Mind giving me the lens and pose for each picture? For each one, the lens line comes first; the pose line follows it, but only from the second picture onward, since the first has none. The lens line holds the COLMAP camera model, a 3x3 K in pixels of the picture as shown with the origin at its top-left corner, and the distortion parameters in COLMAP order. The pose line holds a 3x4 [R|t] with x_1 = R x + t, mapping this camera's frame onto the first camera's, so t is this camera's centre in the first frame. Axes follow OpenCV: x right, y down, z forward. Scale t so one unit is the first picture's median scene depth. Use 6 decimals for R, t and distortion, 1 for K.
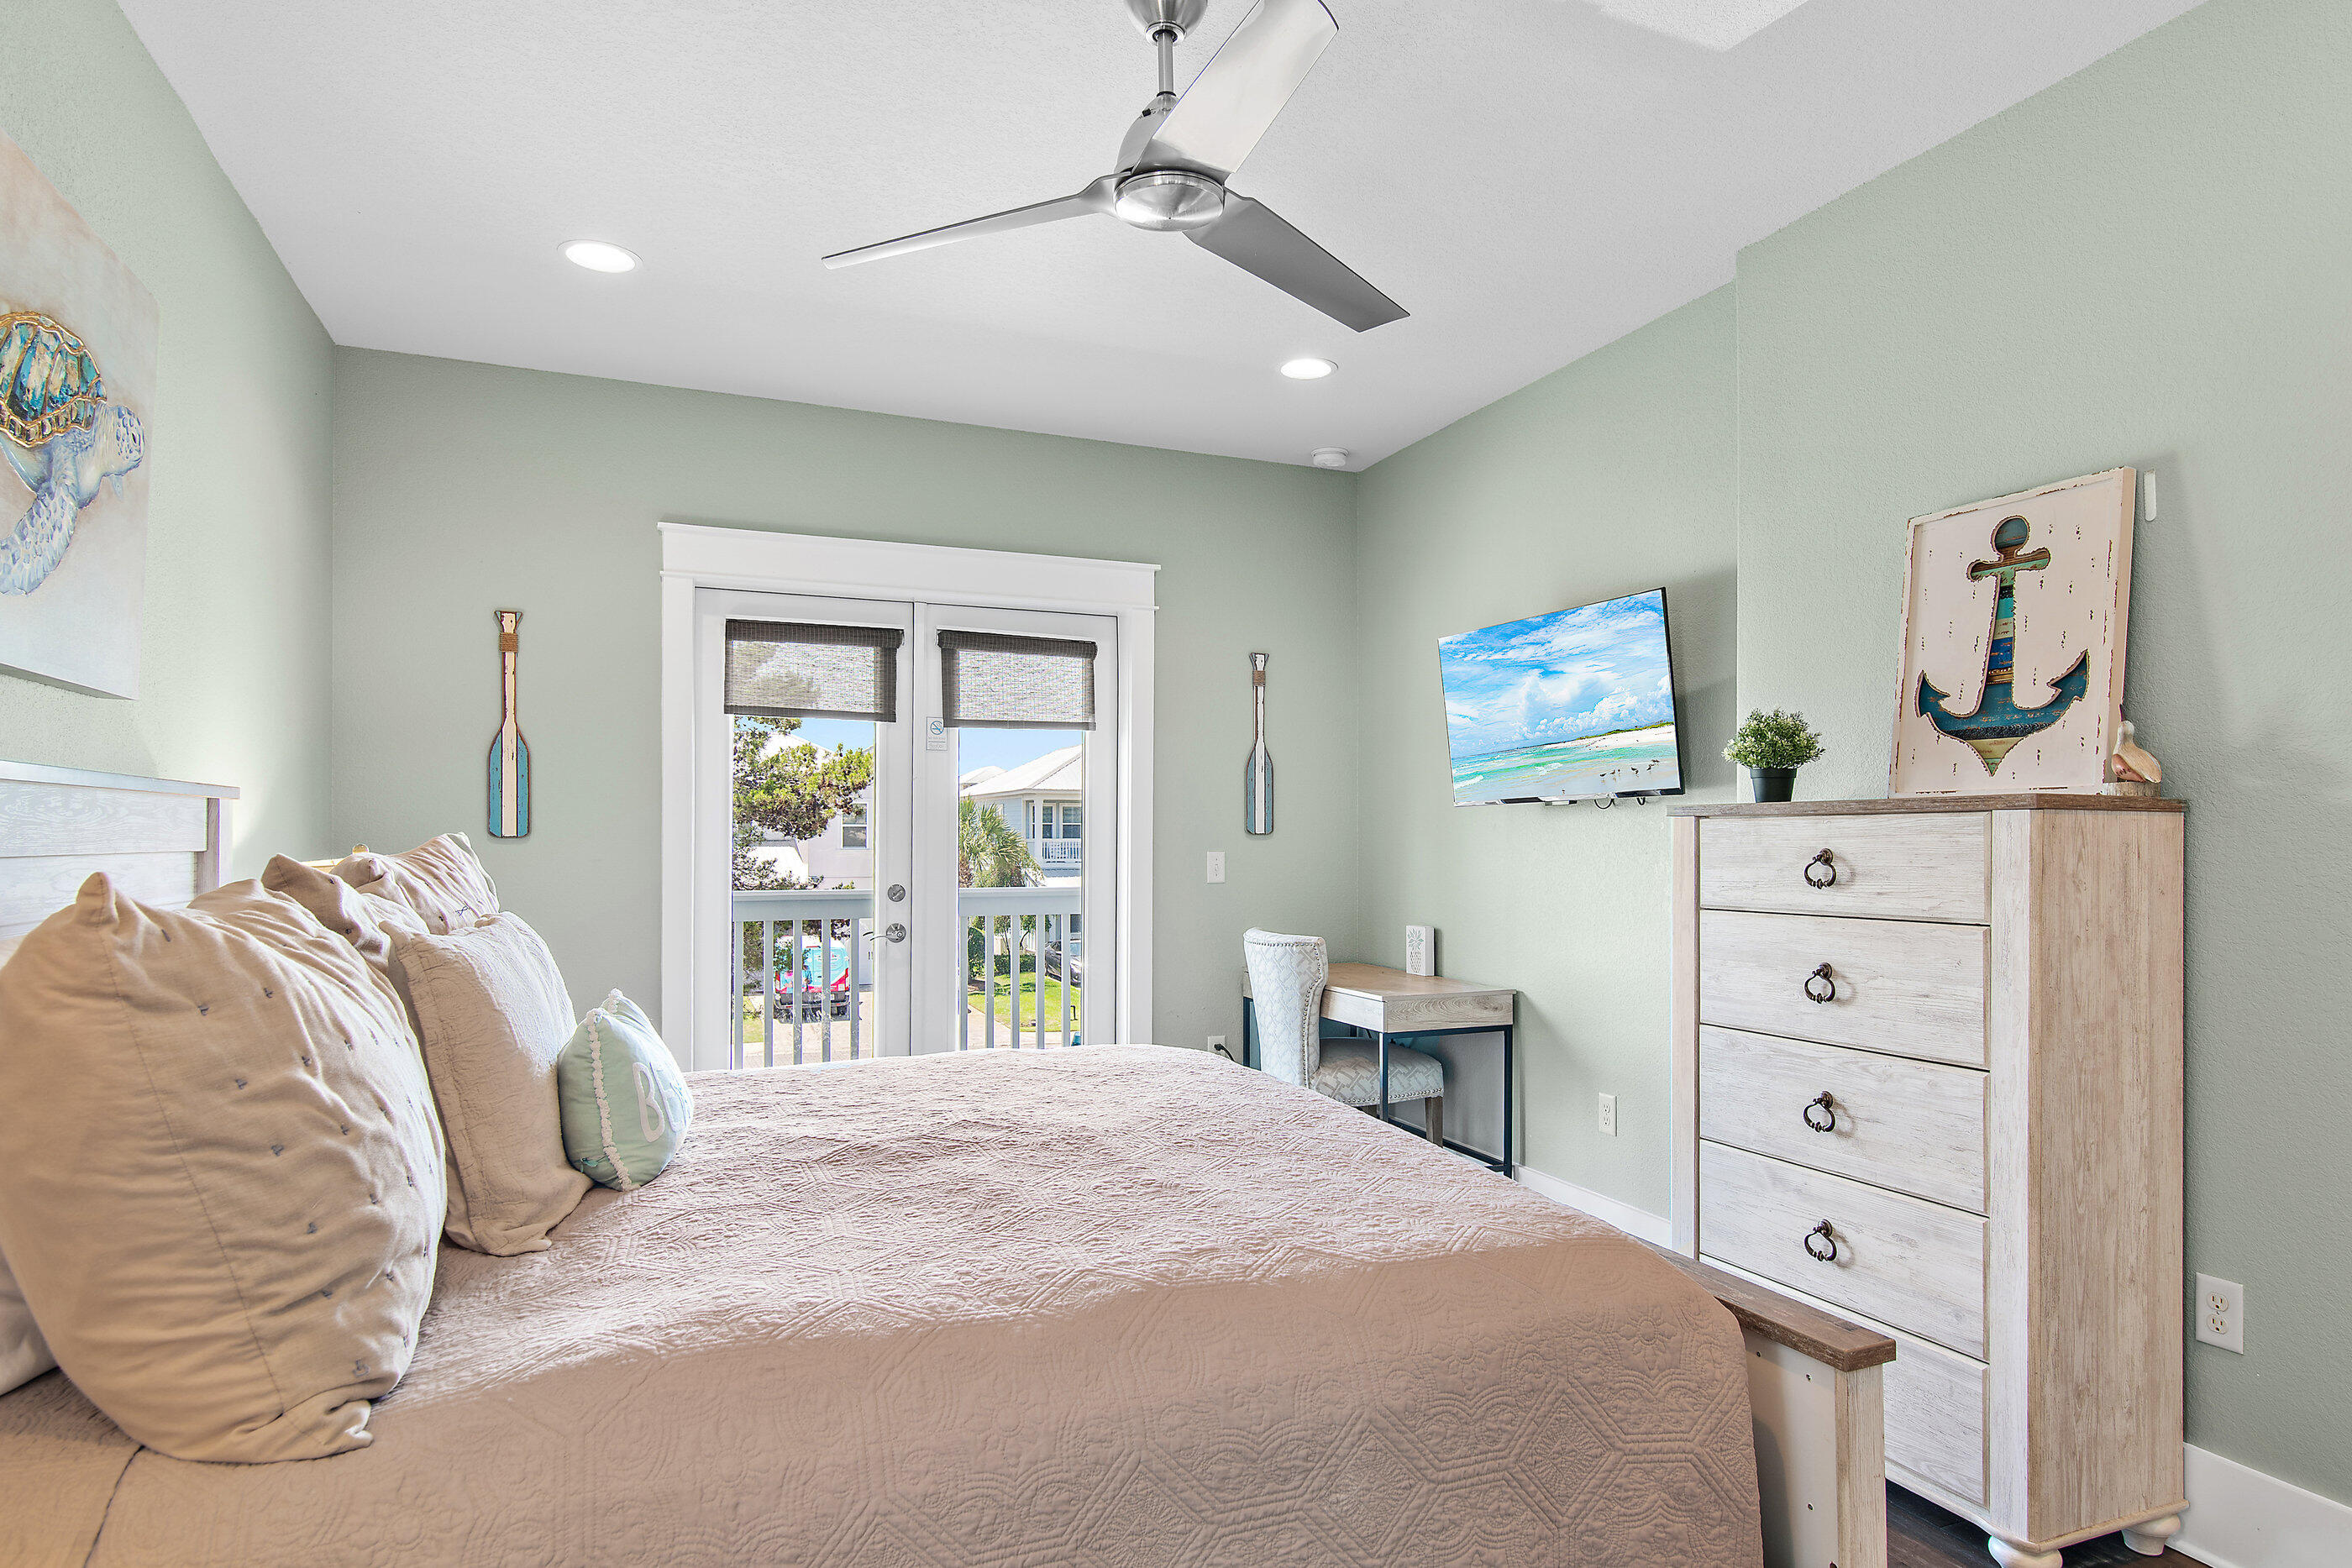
lens RADIAL K [[1314.0, 0, 1227.1], [0, 1314.0, 843.8], [0, 0, 1]] dist [0.005071, 0.000117]
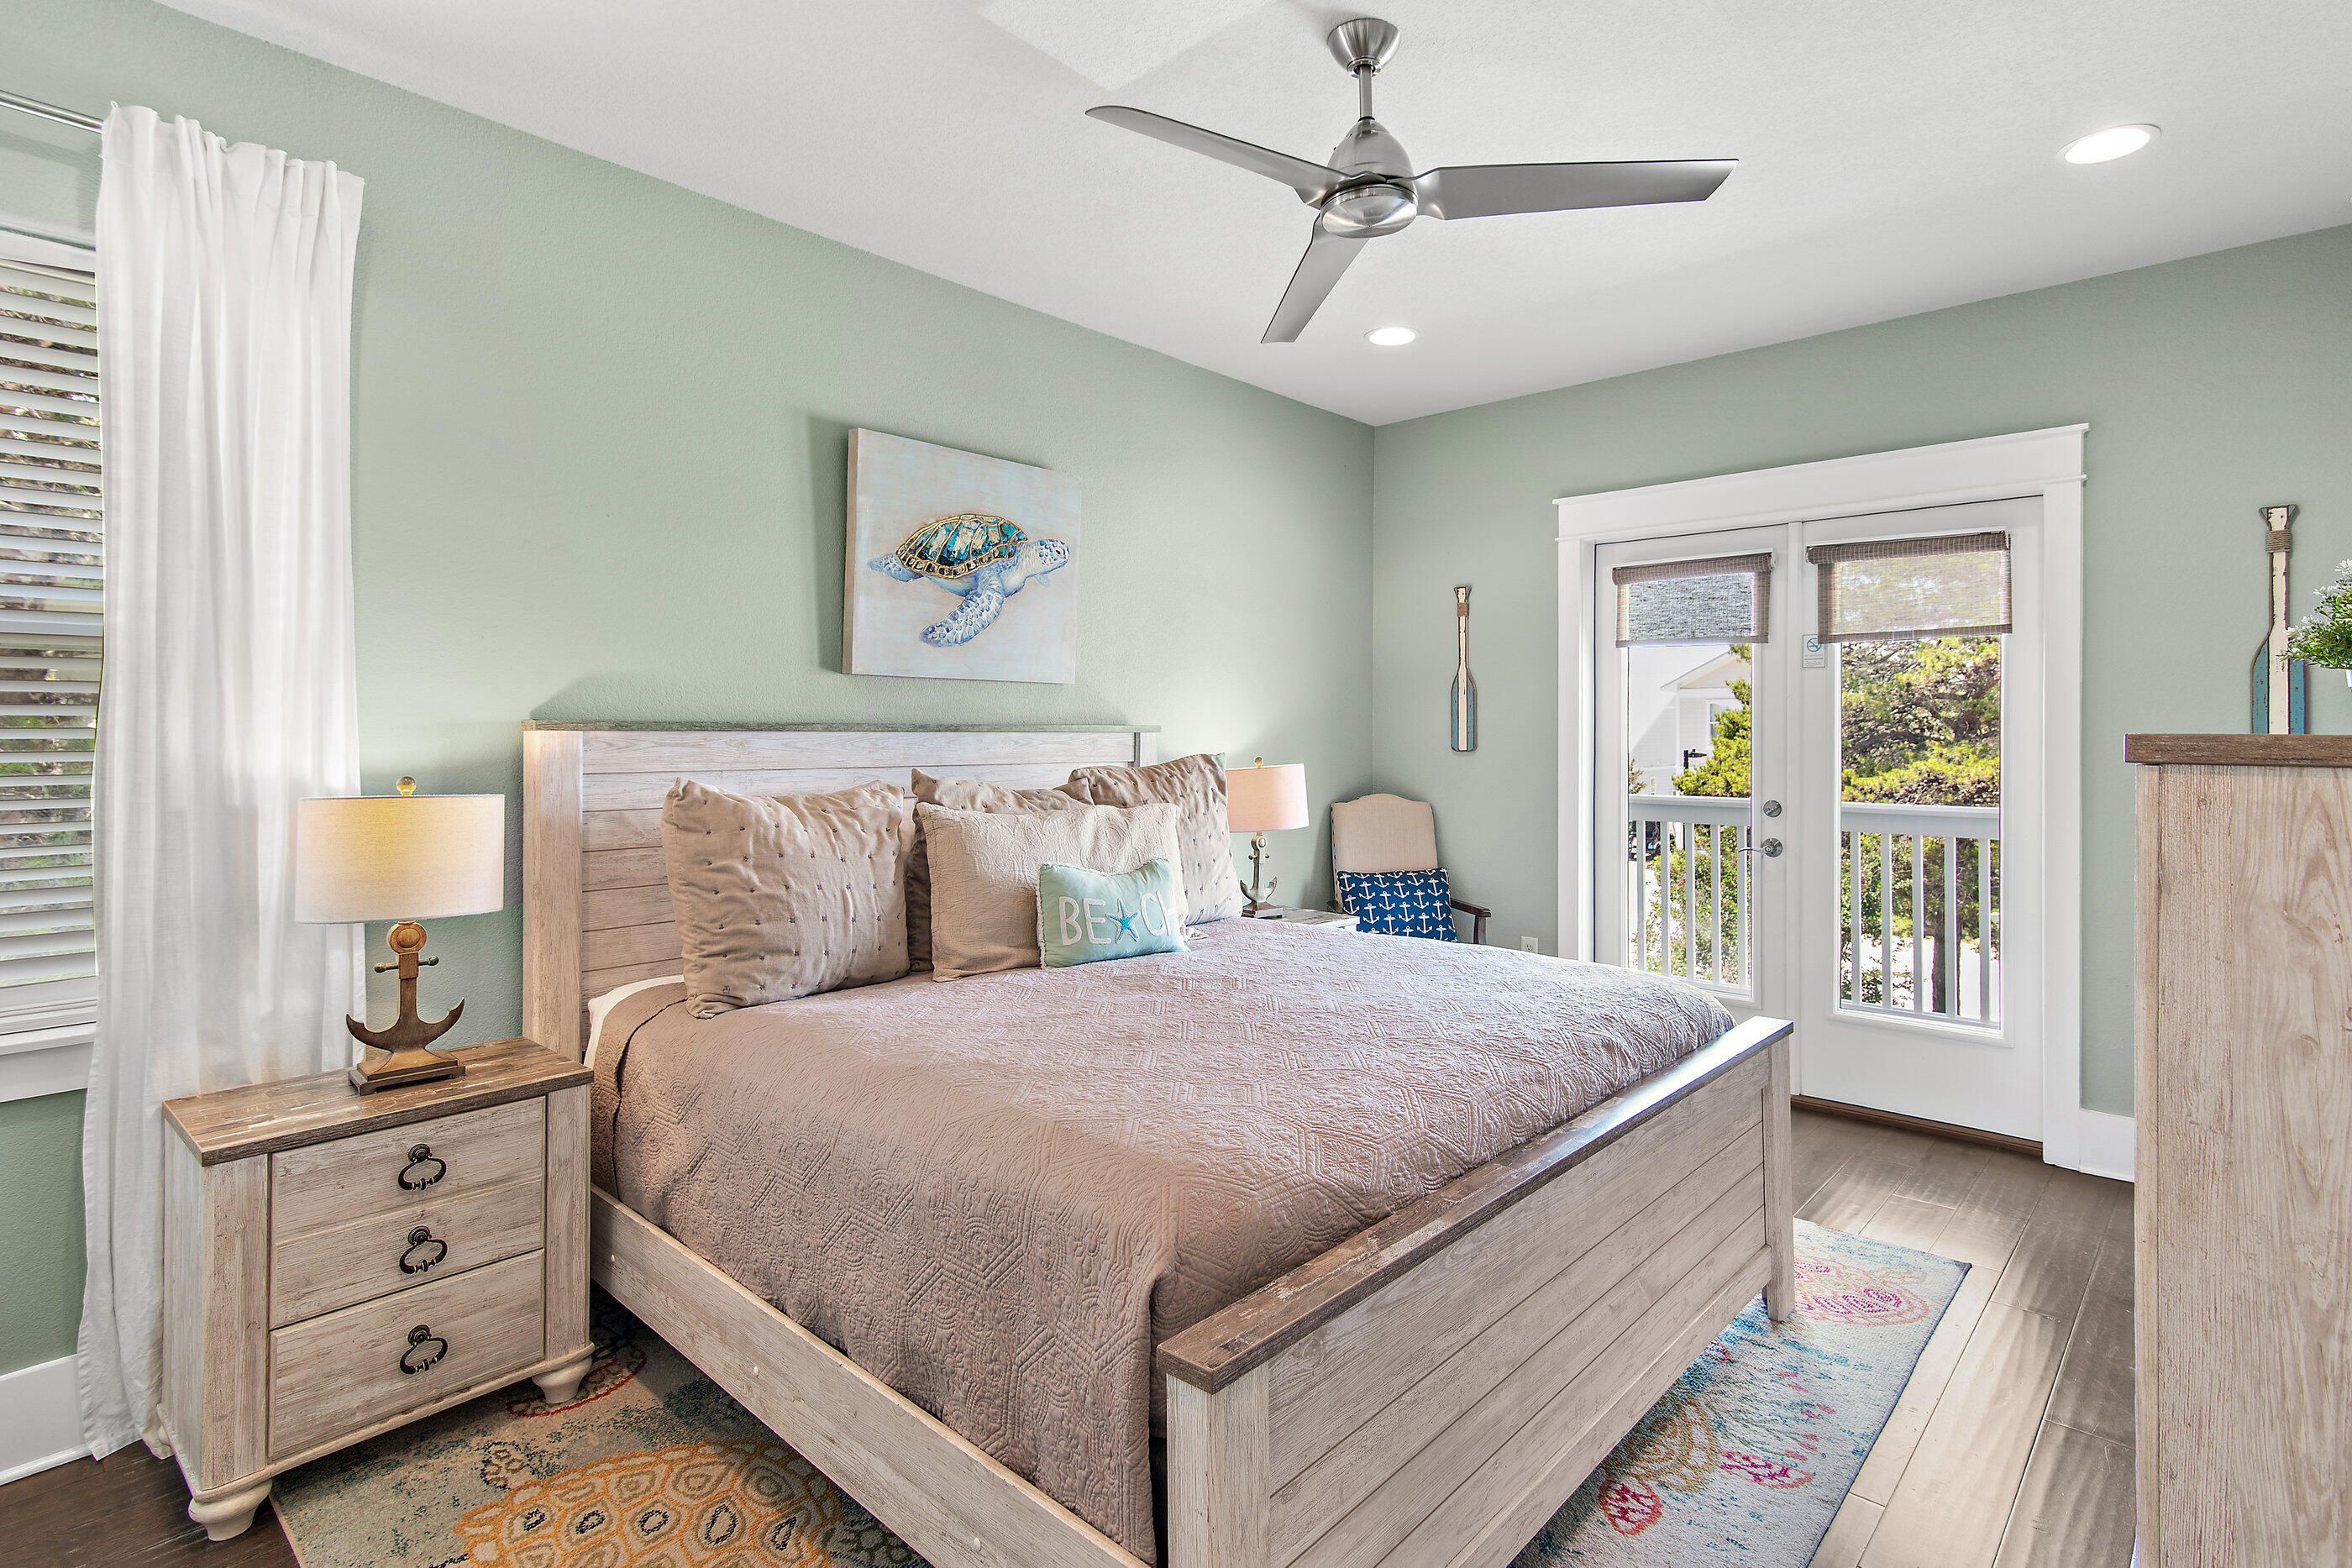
lens RADIAL K [[1184.2, 0, 1228.6], [0, 1184.2, 740.1], [0, 0, 1]] dist [0.016337, 0.000809]
pose [[0.426053, 0.005513, -0.904681, 0.728555], [-0.007306, 0.999970, 0.002653, -0.027925], [0.904669, 0.005479, 0.426081, 0.395078]]
